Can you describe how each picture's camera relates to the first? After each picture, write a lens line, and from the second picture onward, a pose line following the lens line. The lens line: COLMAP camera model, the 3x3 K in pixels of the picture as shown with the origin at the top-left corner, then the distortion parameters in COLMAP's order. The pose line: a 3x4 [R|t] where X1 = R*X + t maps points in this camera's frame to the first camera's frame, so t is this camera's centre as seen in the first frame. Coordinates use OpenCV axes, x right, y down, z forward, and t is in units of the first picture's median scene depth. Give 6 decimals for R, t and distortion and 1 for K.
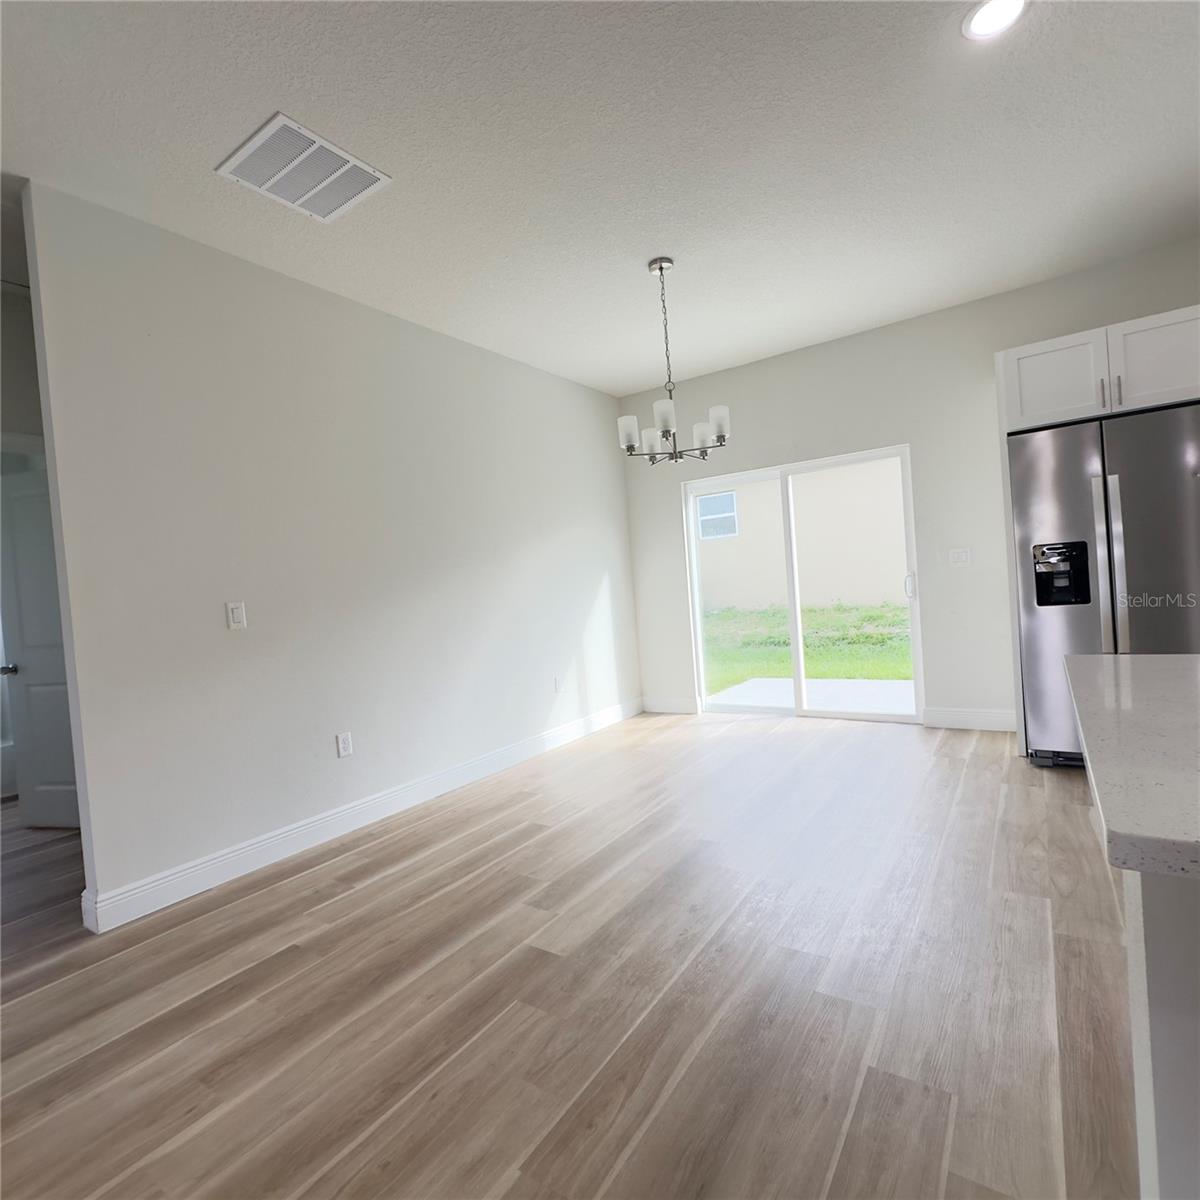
lens RADIAL K [[634.7, 0, 599.4], [0, 634.7, 600.3], [0, 0, 1]] dist [0.000893, -0.000929]
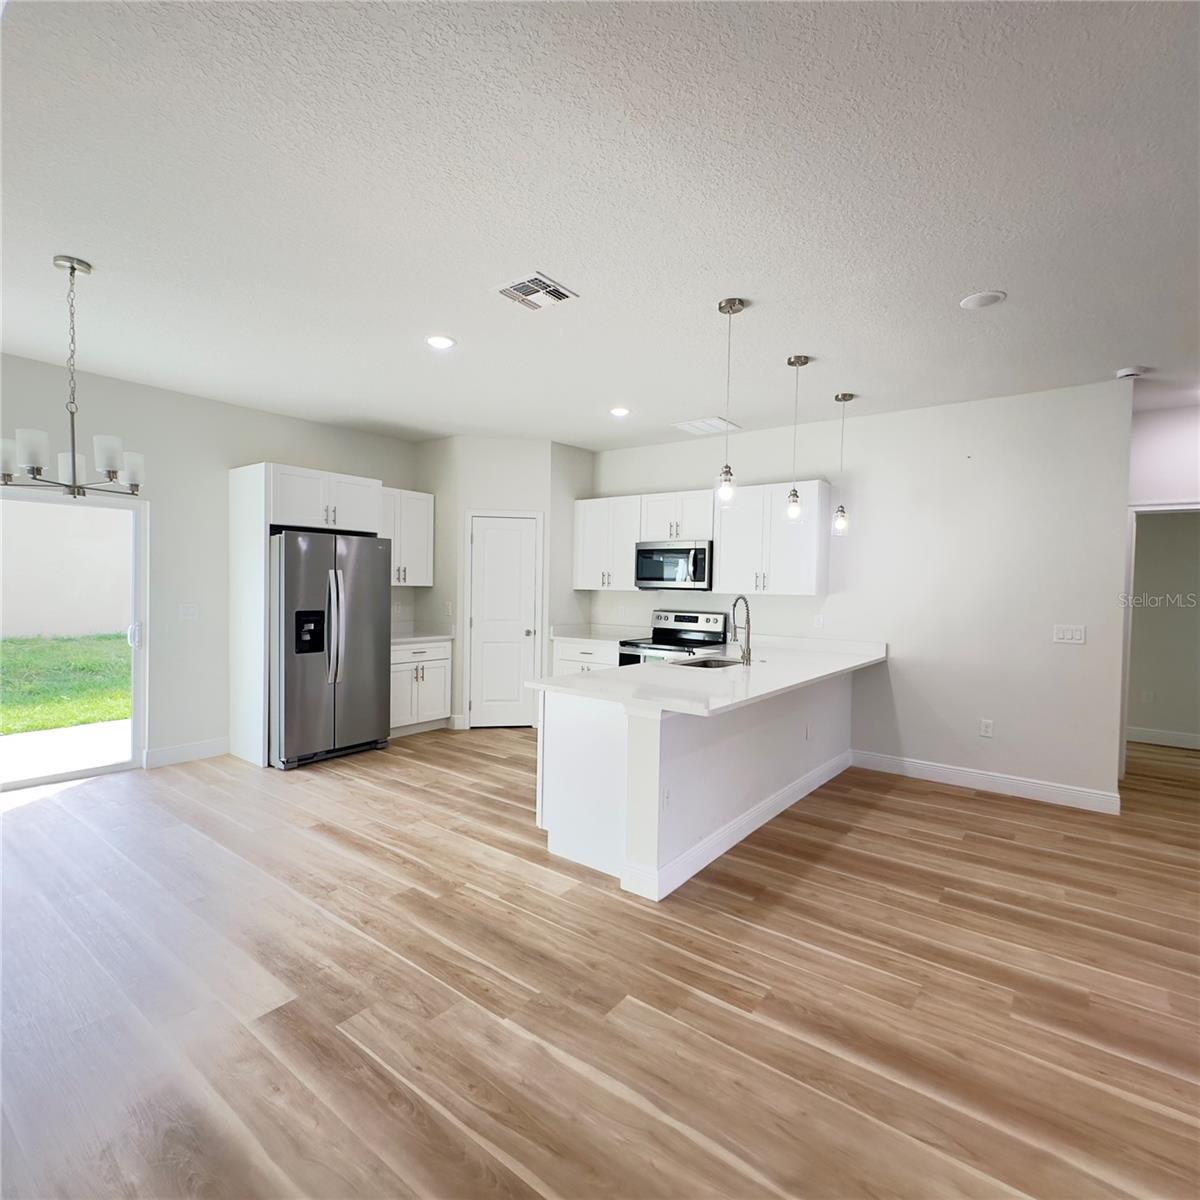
lens RADIAL K [[634.7, 0, 598.8], [0, 634.7, 600.9], [0, 0, 1]] dist [0.000893, -0.000929]
pose [[0.053935, 0.051499, 0.997216, -0.806766], [-0.003936, 0.998672, -0.051361, -0.045836], [-0.998537, -0.001155, 0.054066, 0.297291]]
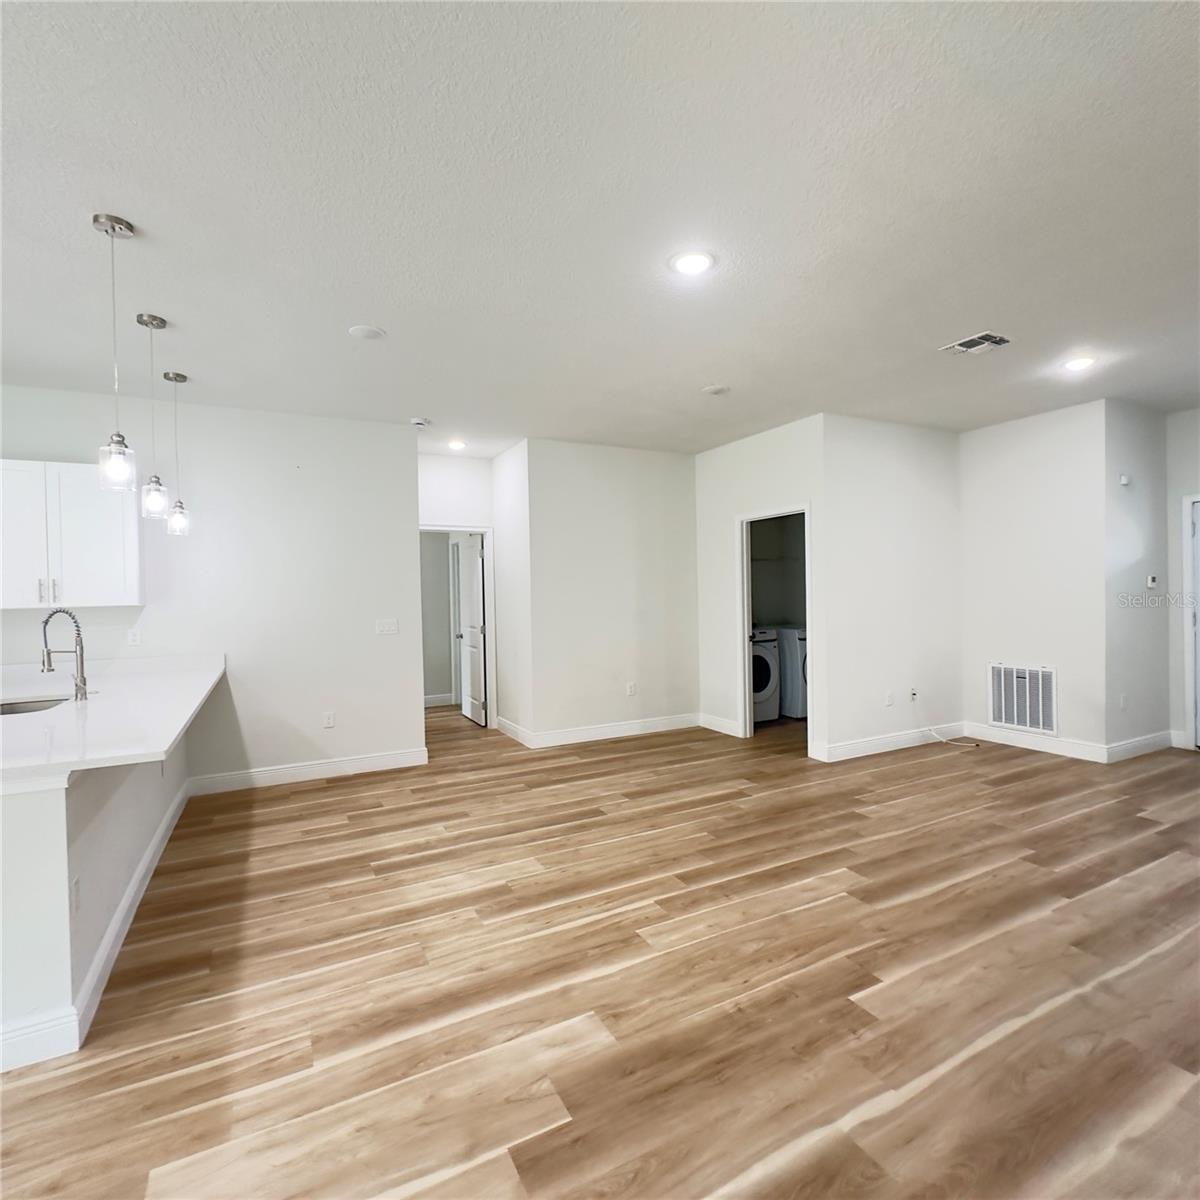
lens RADIAL K [[634.7, 0, 603.8], [0, 634.7, 602.5], [0, 0, 1]] dist [0.000893, -0.000929]
pose [[-0.881162, 0.086691, 0.464799, -0.644006], [0.095170, 0.995447, -0.005241, -0.050738], [-0.463137, 0.039617, -0.885401, 0.587838]]
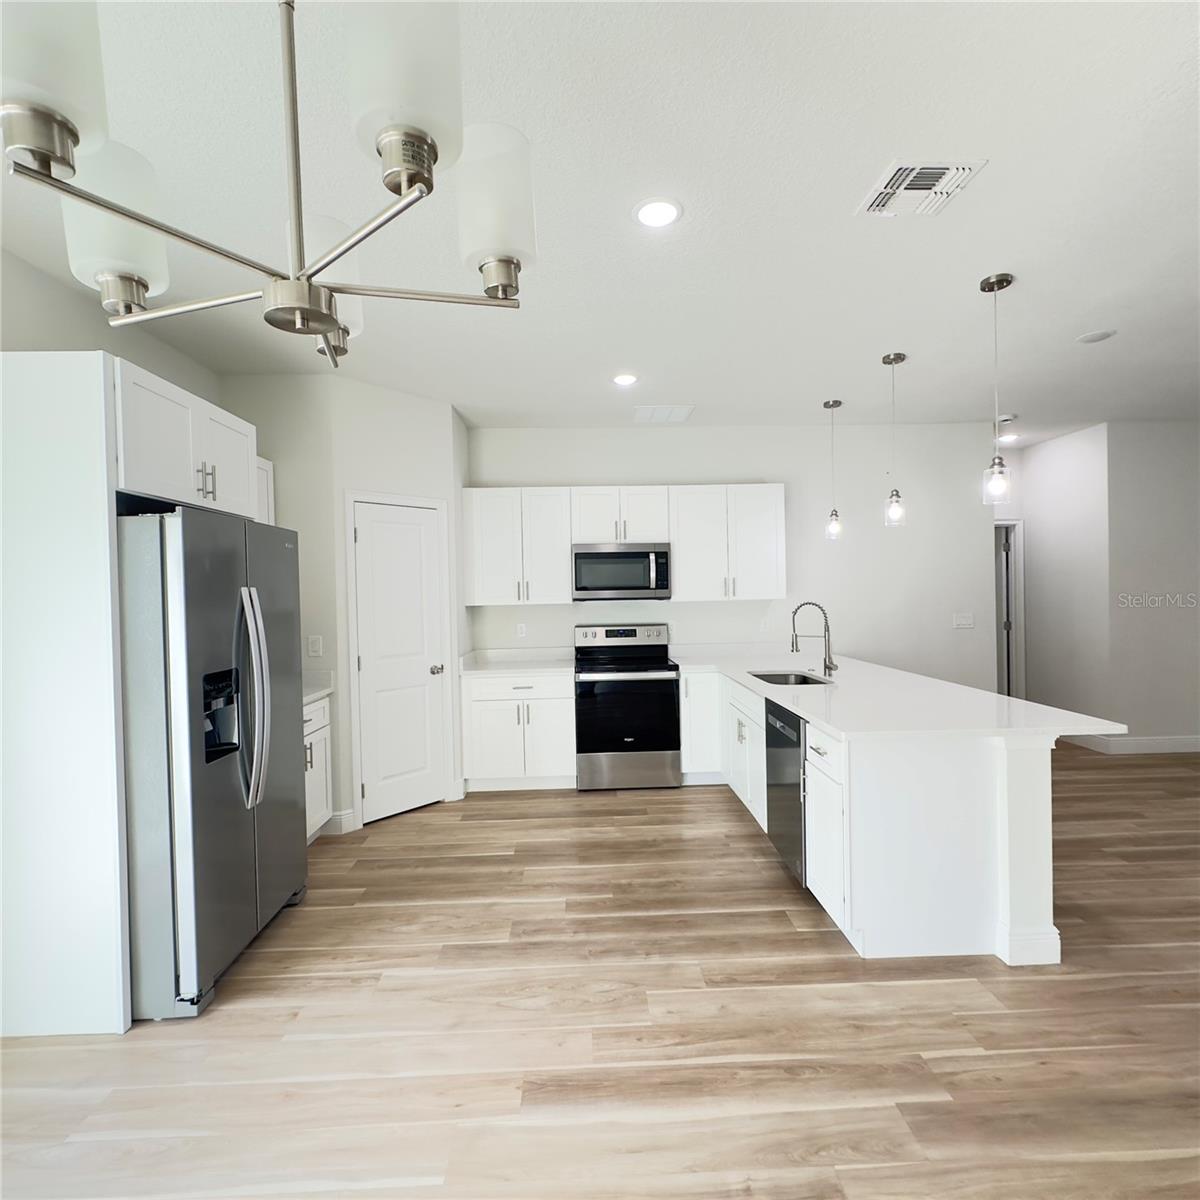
lens RADIAL K [[634.7, 0, 597.2], [0, 634.7, 601.3], [0, 0, 1]] dist [0.000893, -0.000929]
pose [[-0.584298, 0.079365, 0.807649, -0.133170], [0.081825, 0.995896, -0.038667, -0.122312], [-0.807404, 0.043493, -0.588394, 1.242085]]
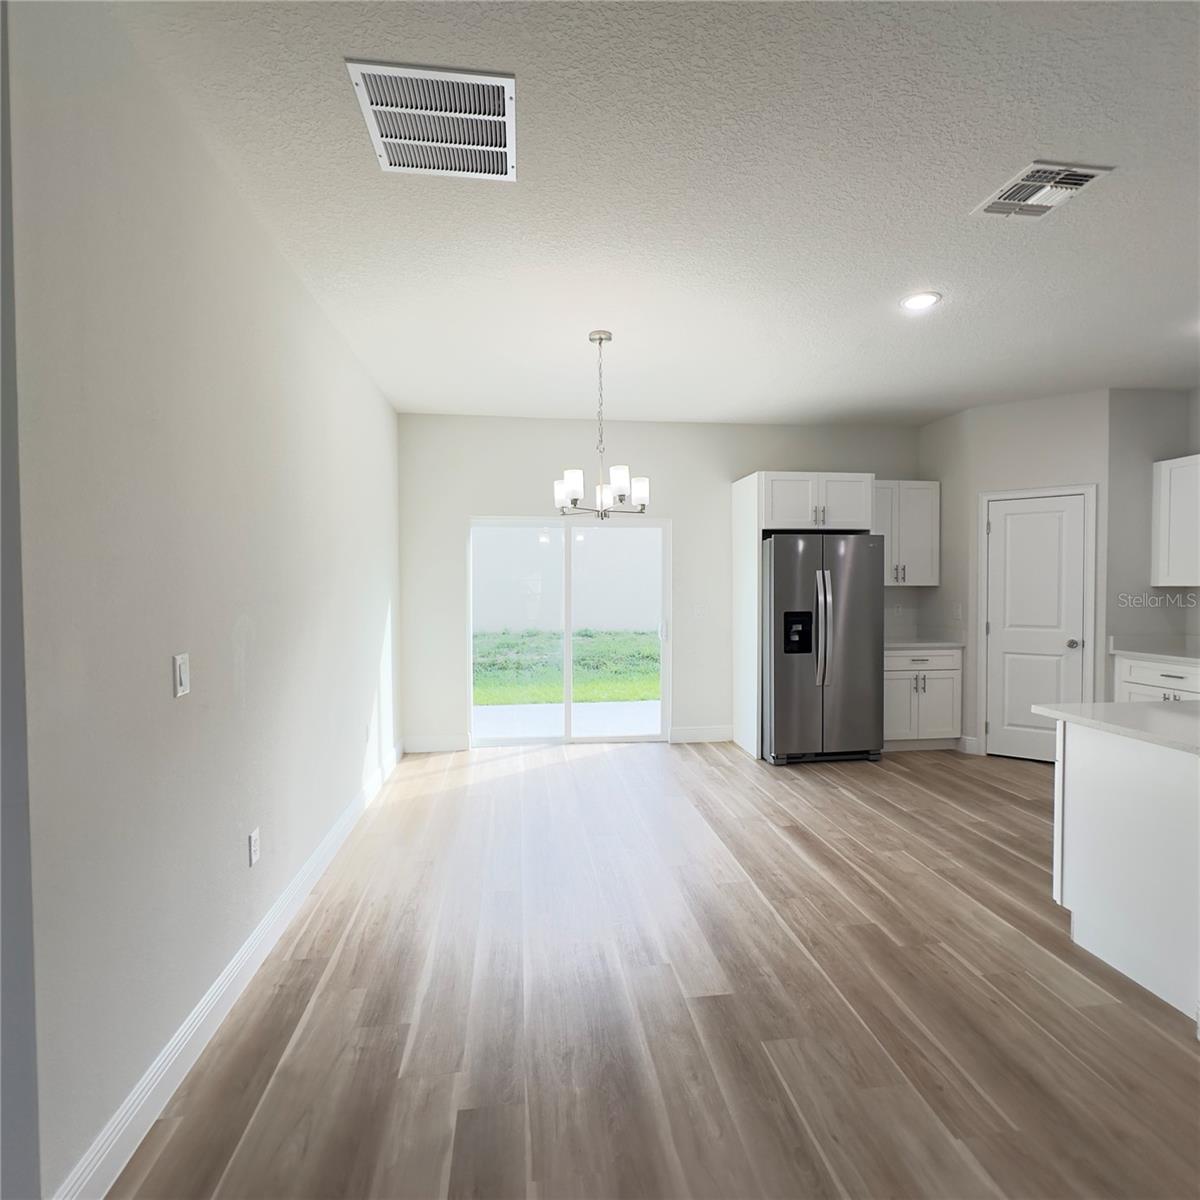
lens RADIAL K [[634.7, 0, 601.1], [0, 634.7, 600.2], [0, 0, 1]] dist [0.000893, -0.000929]
pose [[0.744876, 0.057057, 0.664759, -0.695939], [-0.040396, 0.998366, -0.040427, -0.044384], [-0.665979, 0.003259, 0.745963, 0.232877]]
